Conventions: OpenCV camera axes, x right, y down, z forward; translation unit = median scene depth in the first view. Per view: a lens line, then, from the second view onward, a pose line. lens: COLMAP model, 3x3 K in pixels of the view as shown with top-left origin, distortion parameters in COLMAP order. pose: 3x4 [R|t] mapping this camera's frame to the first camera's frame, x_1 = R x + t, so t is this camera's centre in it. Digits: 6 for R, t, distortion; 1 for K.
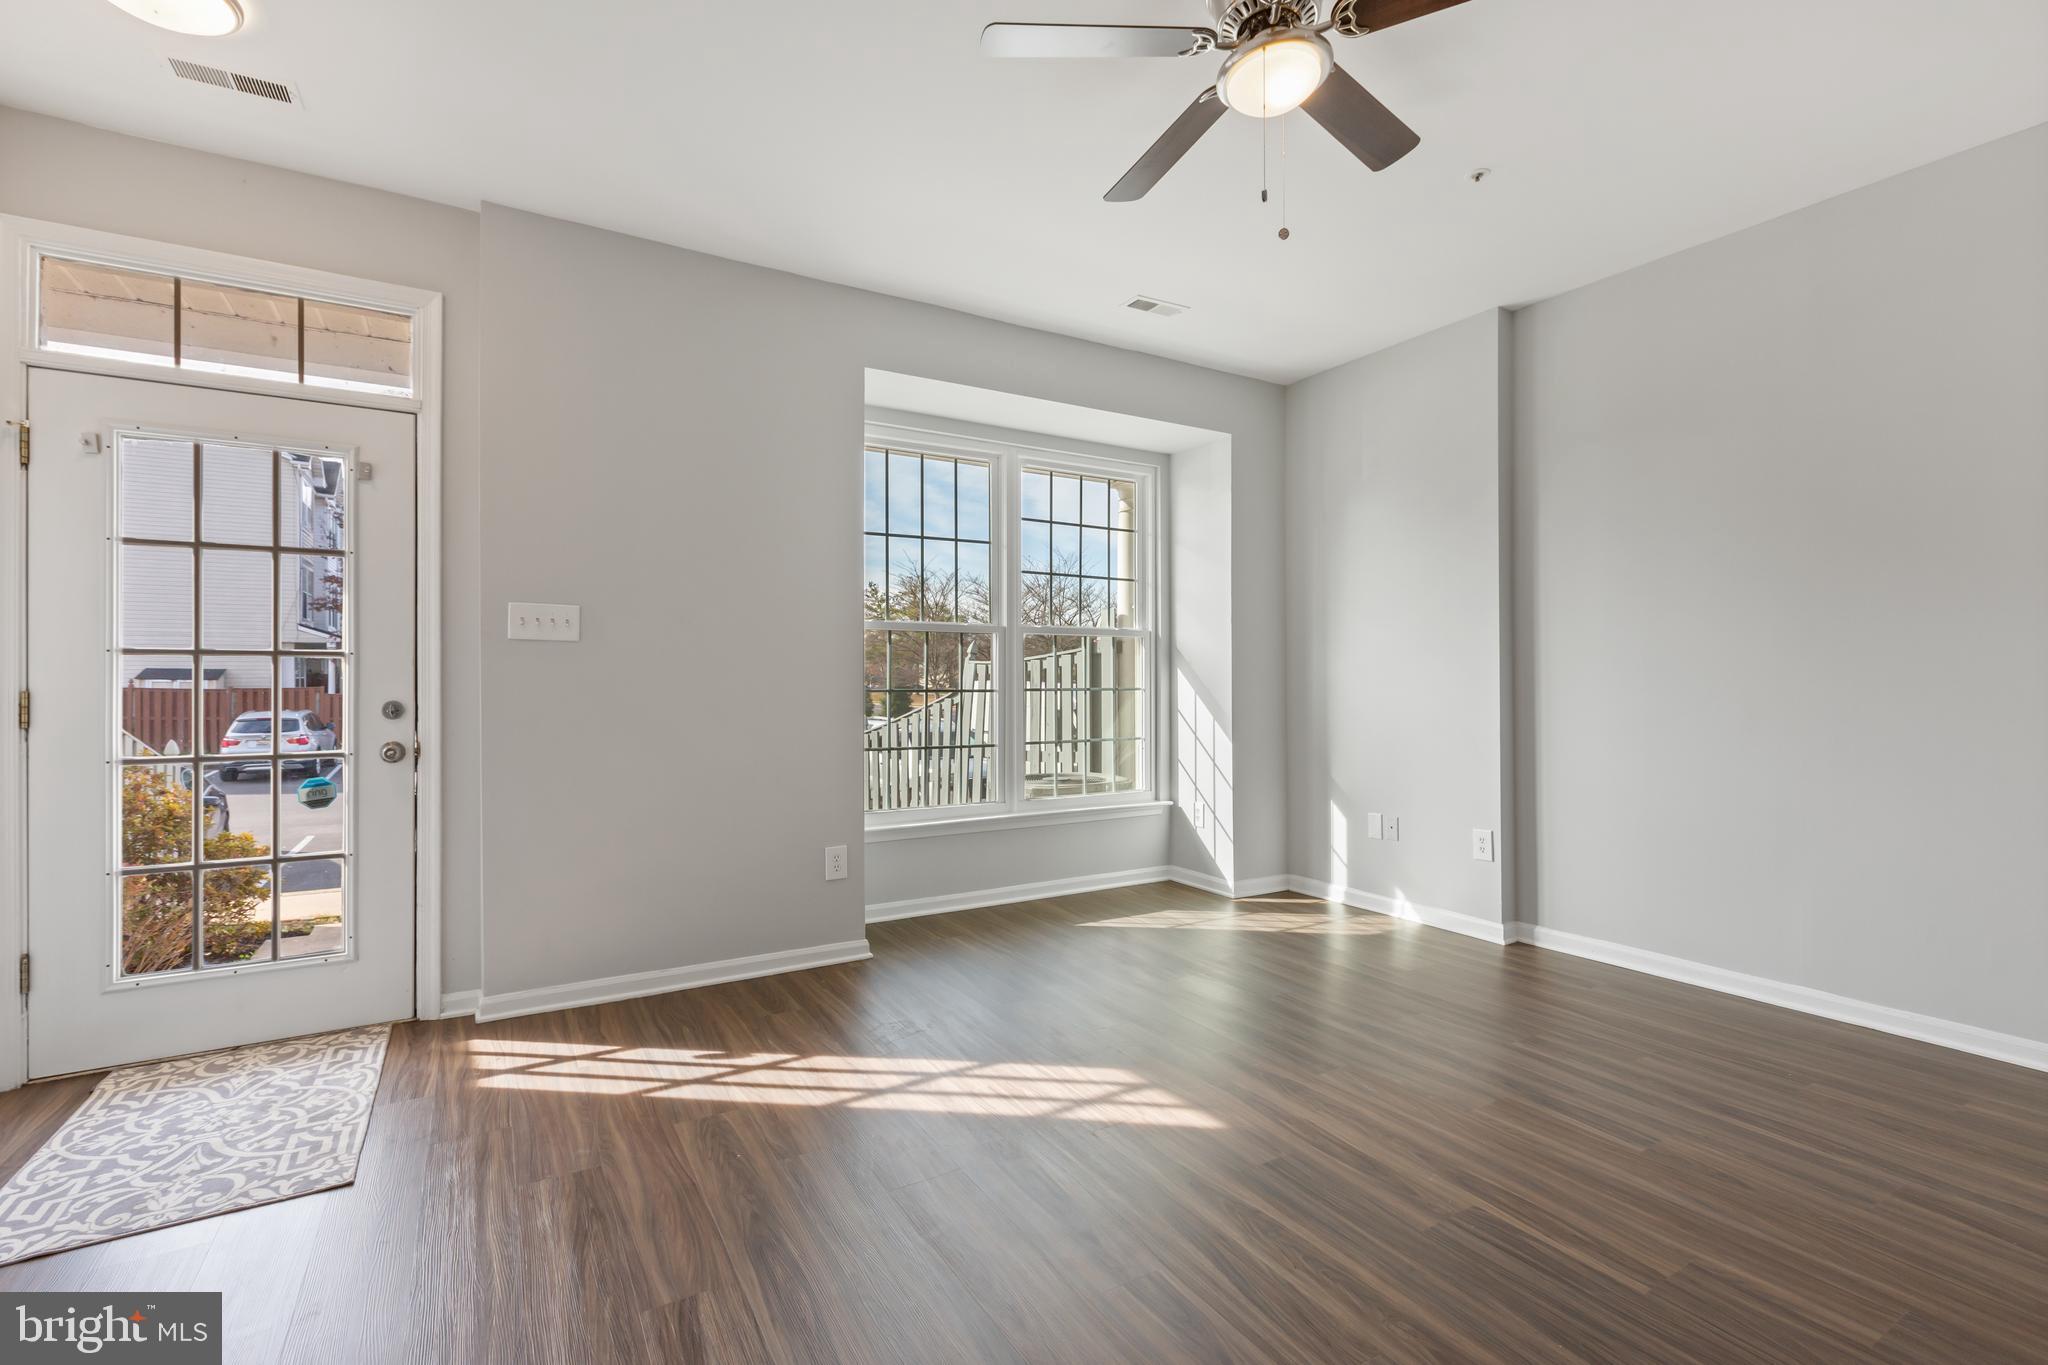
lens RADIAL K [[924.1, 0, 1042.0], [0, 924.1, 680.3], [0, 0, 1]] dist [0.001095, -0.000141]
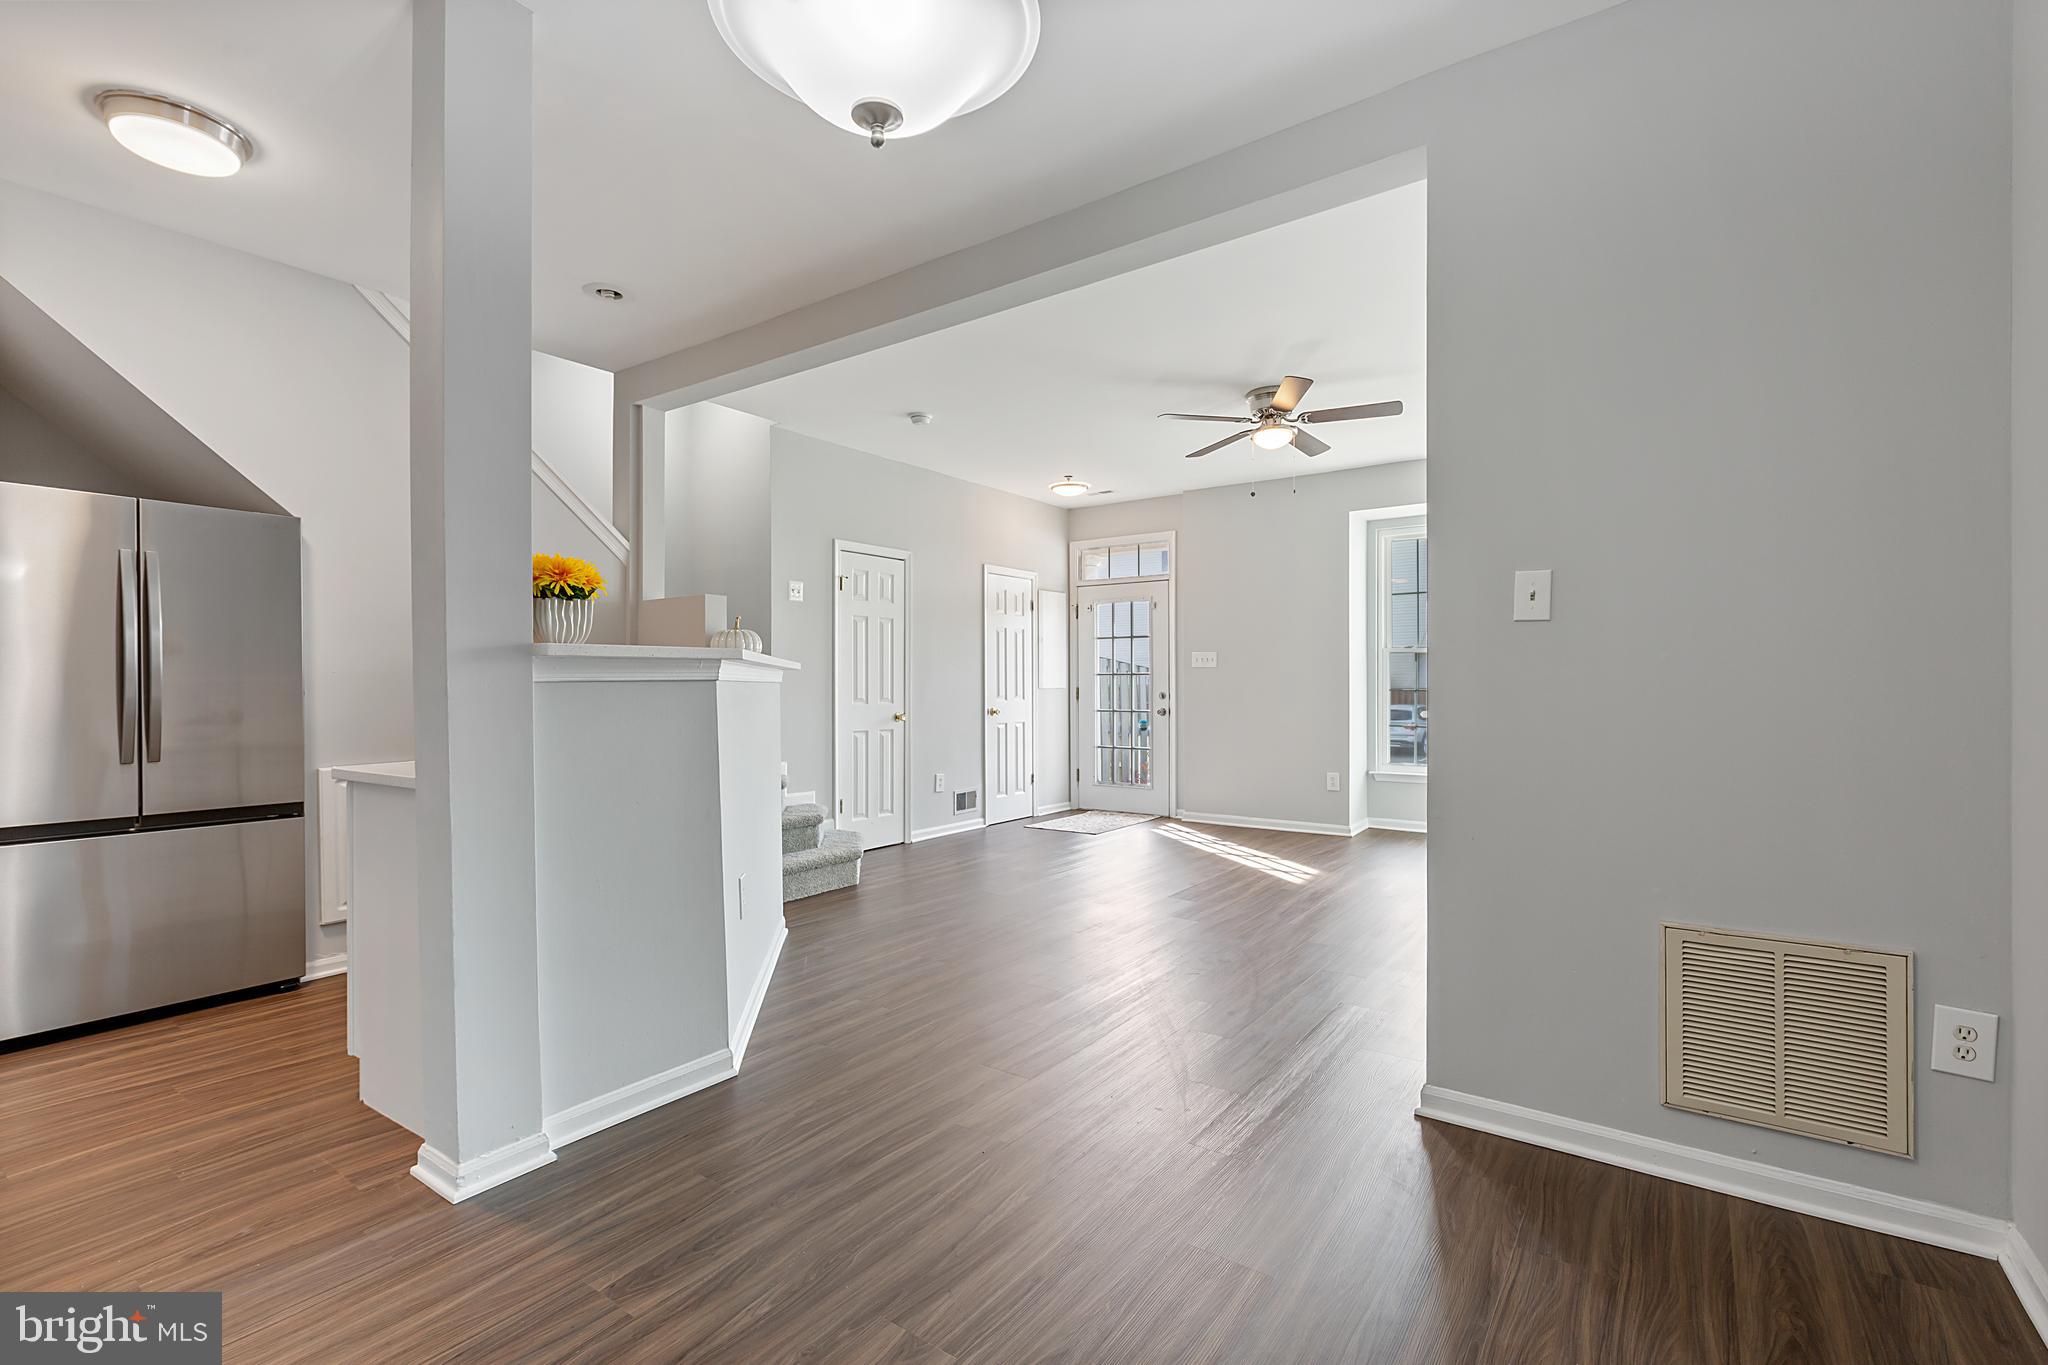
lens RADIAL K [[935.8, 0, 1018.9], [0, 935.8, 689.7], [0, 0, 1]] dist [-0.000205, -0.000537]
pose [[0.389321, 0.006193, -0.921081, 1.560085], [0.002507, 0.999967, 0.007783, -0.006230], [0.921099, -0.005340, 0.389292, -0.393860]]
